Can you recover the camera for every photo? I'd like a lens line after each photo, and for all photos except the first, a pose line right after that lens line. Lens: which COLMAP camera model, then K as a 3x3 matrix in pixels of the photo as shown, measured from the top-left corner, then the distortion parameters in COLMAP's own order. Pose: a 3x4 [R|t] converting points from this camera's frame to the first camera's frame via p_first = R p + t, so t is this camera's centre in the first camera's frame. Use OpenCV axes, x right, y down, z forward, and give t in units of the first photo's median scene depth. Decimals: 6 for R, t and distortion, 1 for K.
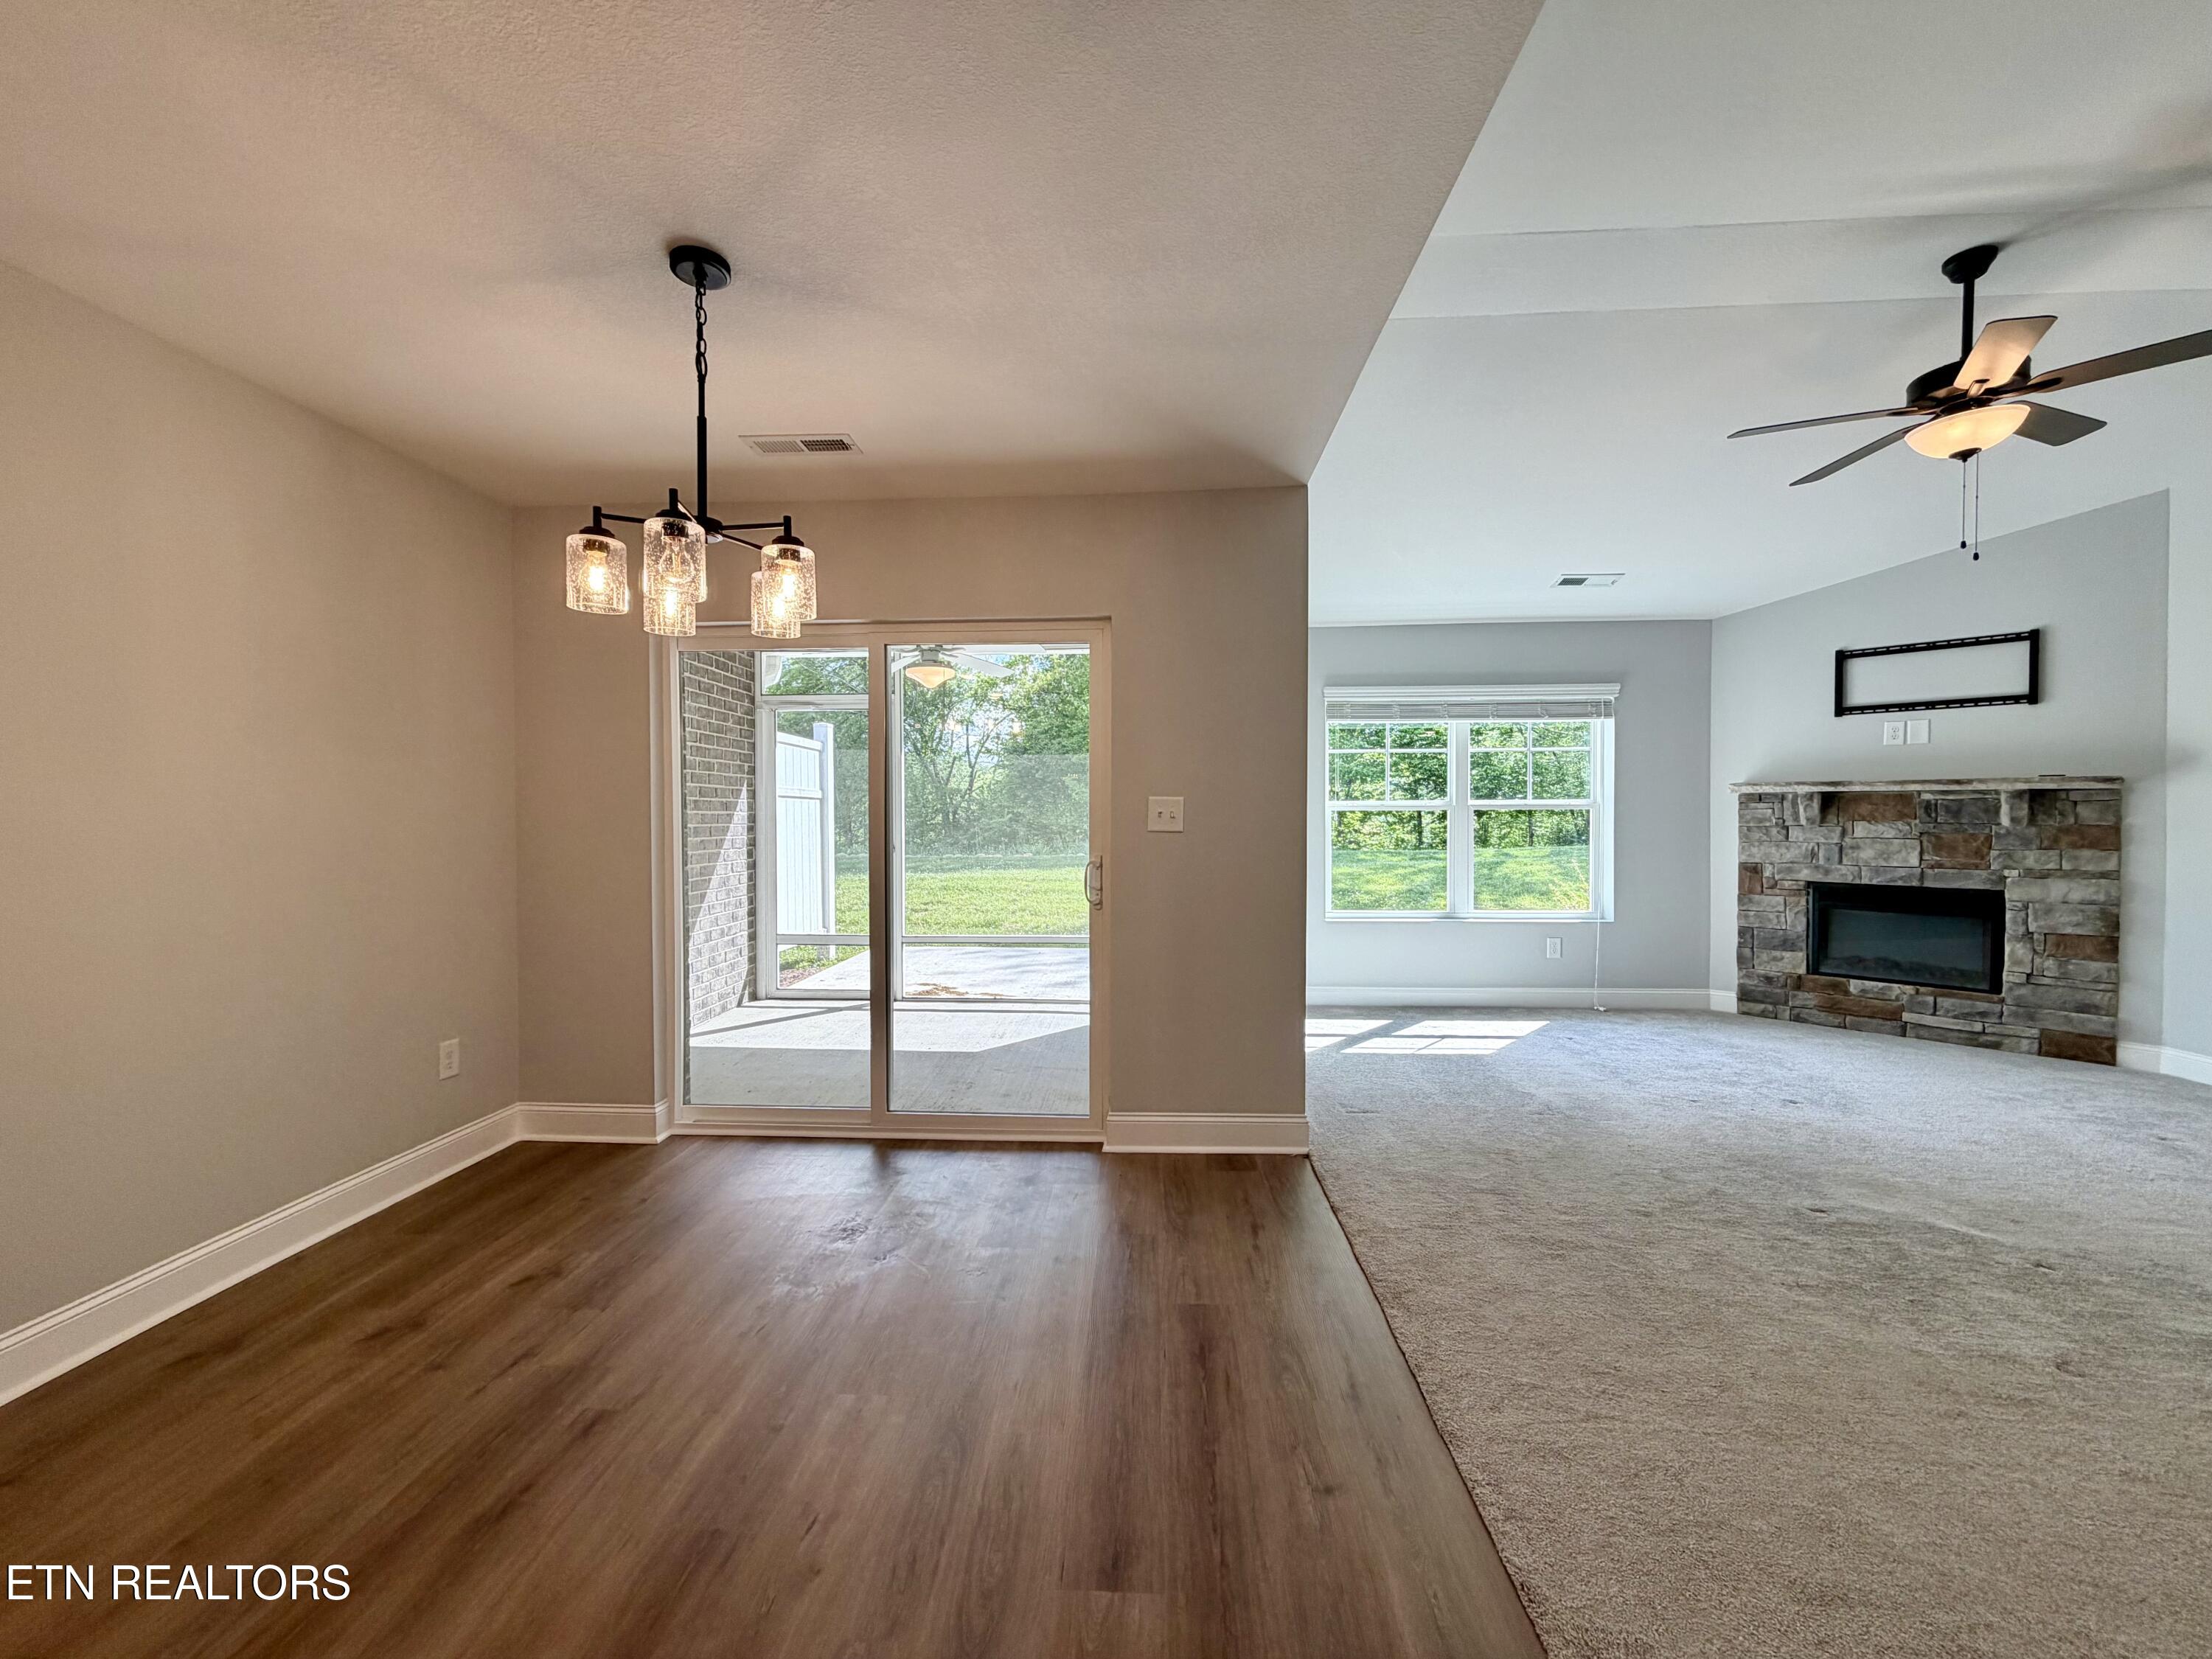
lens RADIAL K [[878.9, 0, 1095.6], [0, 878.9, 830.8], [0, 0, 1]] dist [-0.000003, 0.000071]
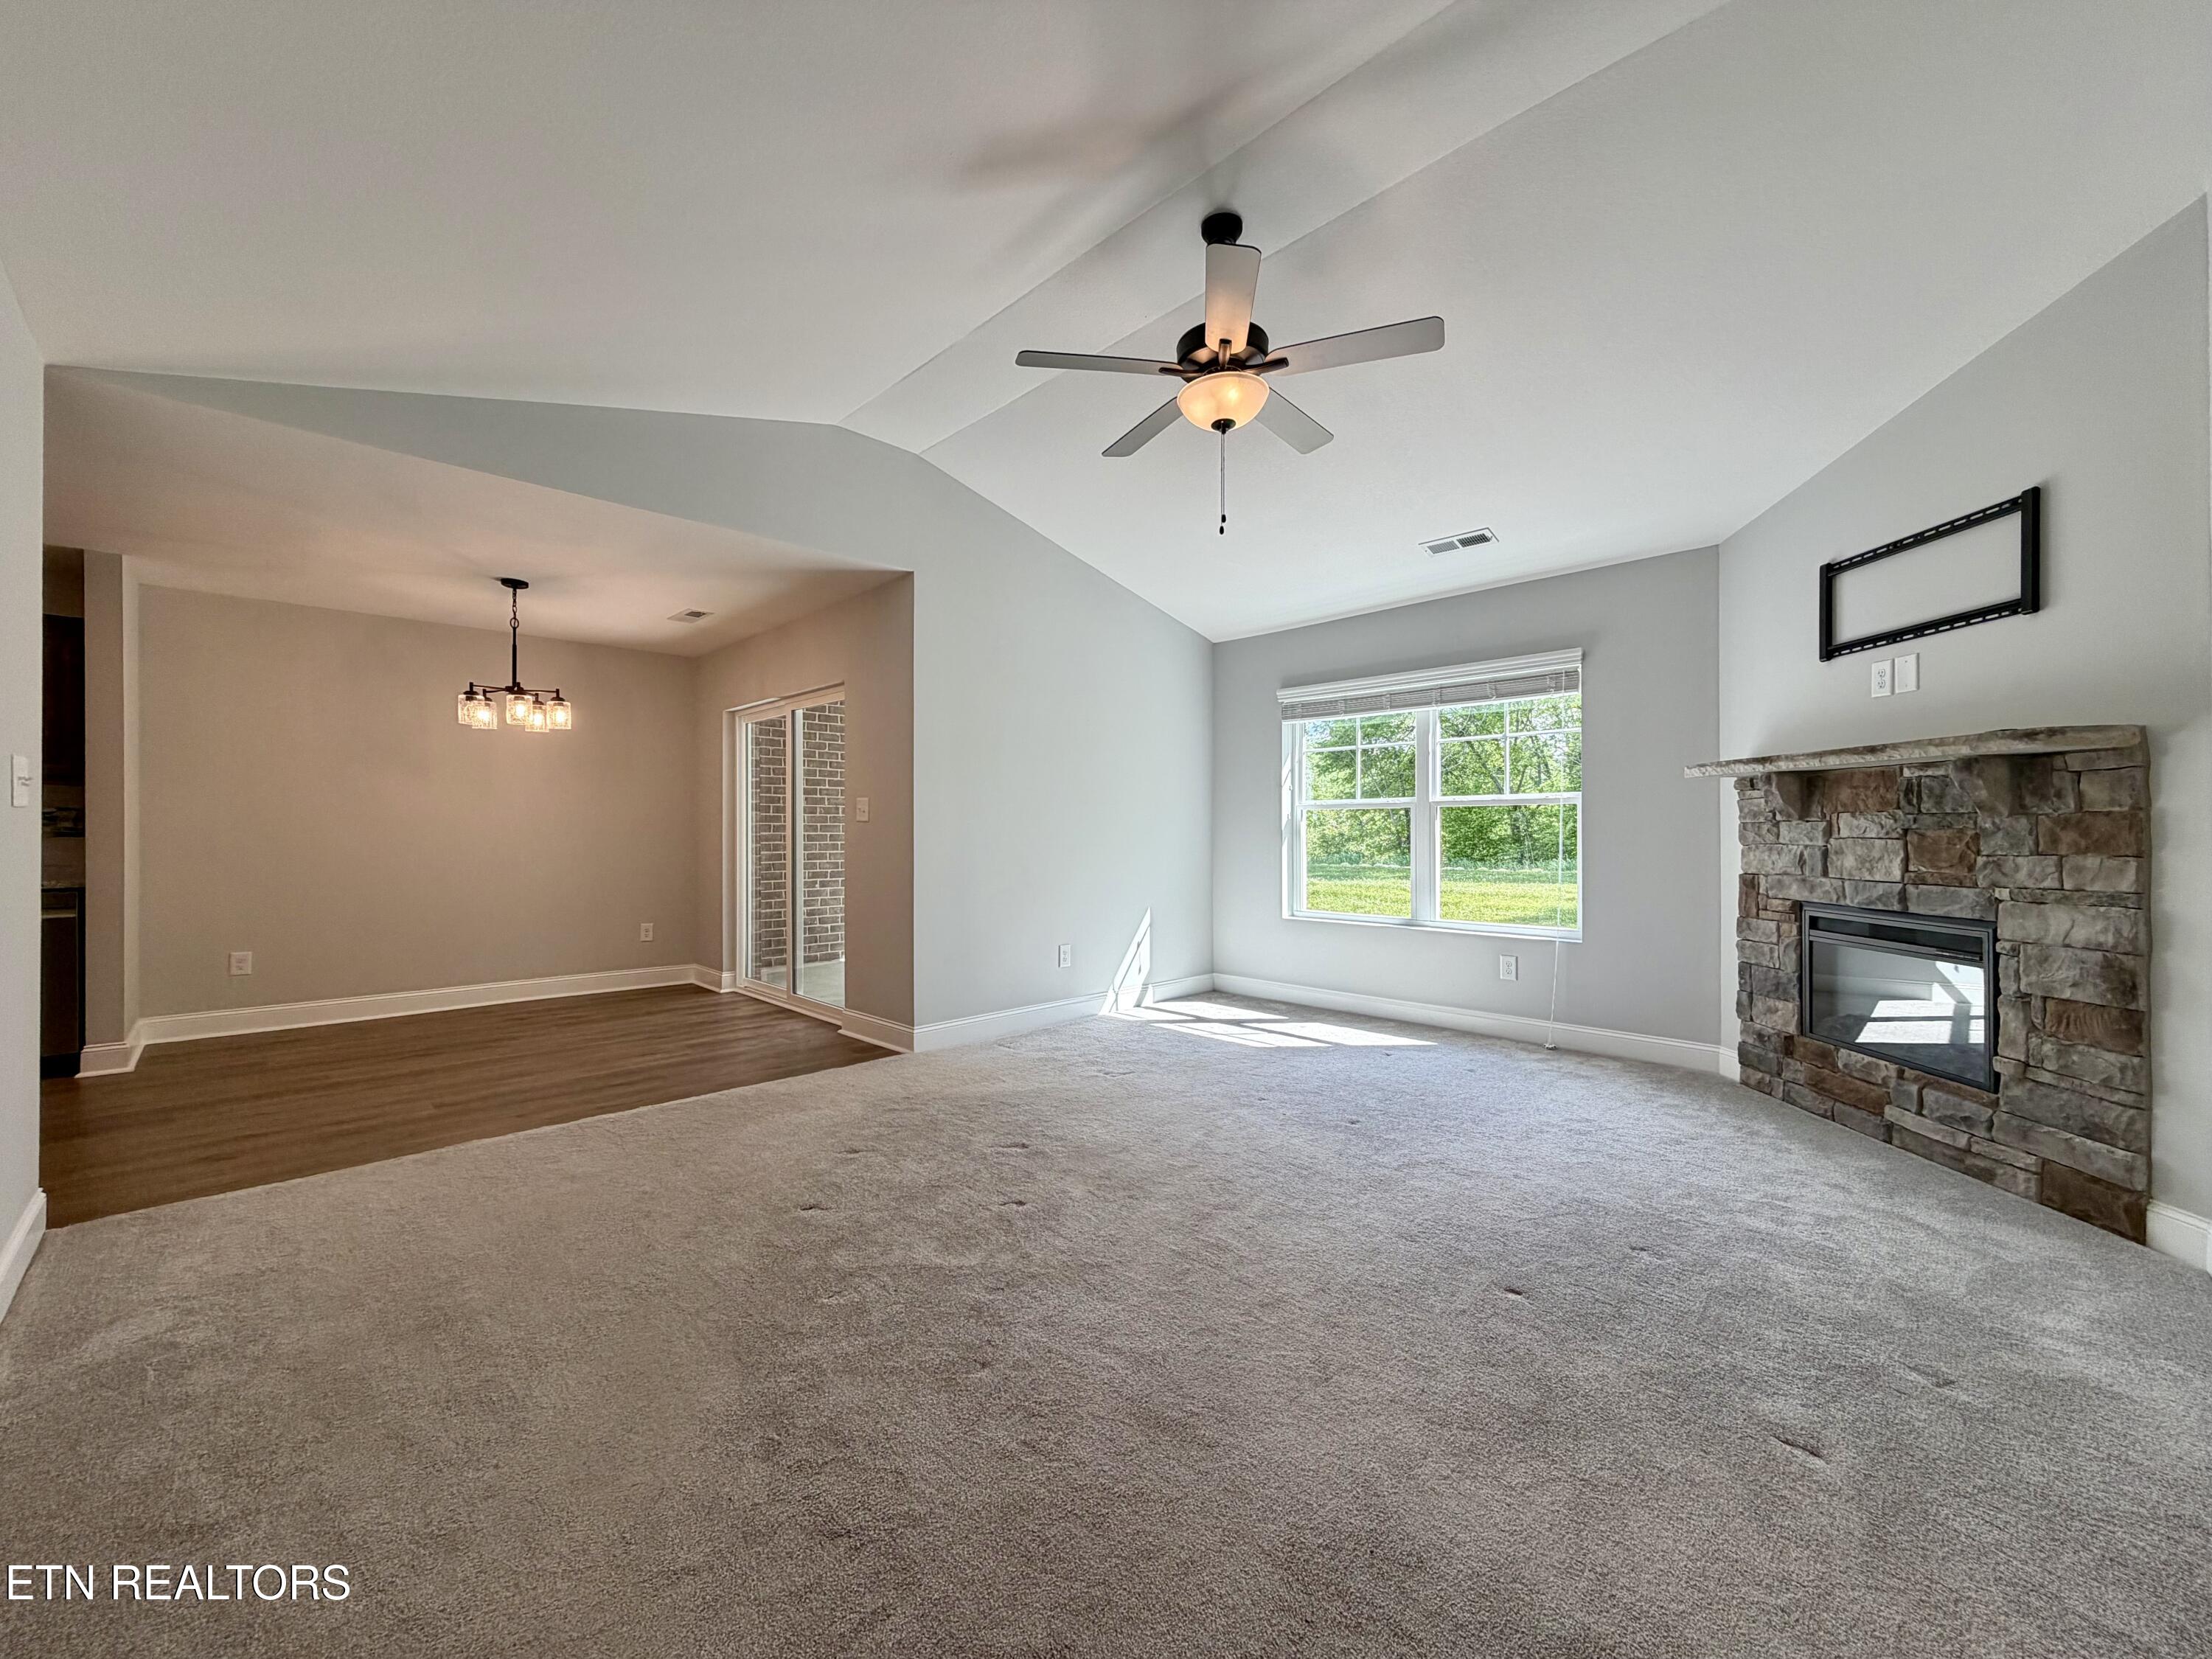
lens RADIAL K [[878.9, 0, 1095.6], [0, 878.9, 830.8], [0, 0, 1]] dist [-0.000003, 0.000071]
pose [[0.737079, 0.002313, -0.675803, 0.965291], [-0.014061, 0.999830, -0.011914, 0.020112], [0.675660, 0.018284, 0.736986, 0.123620]]
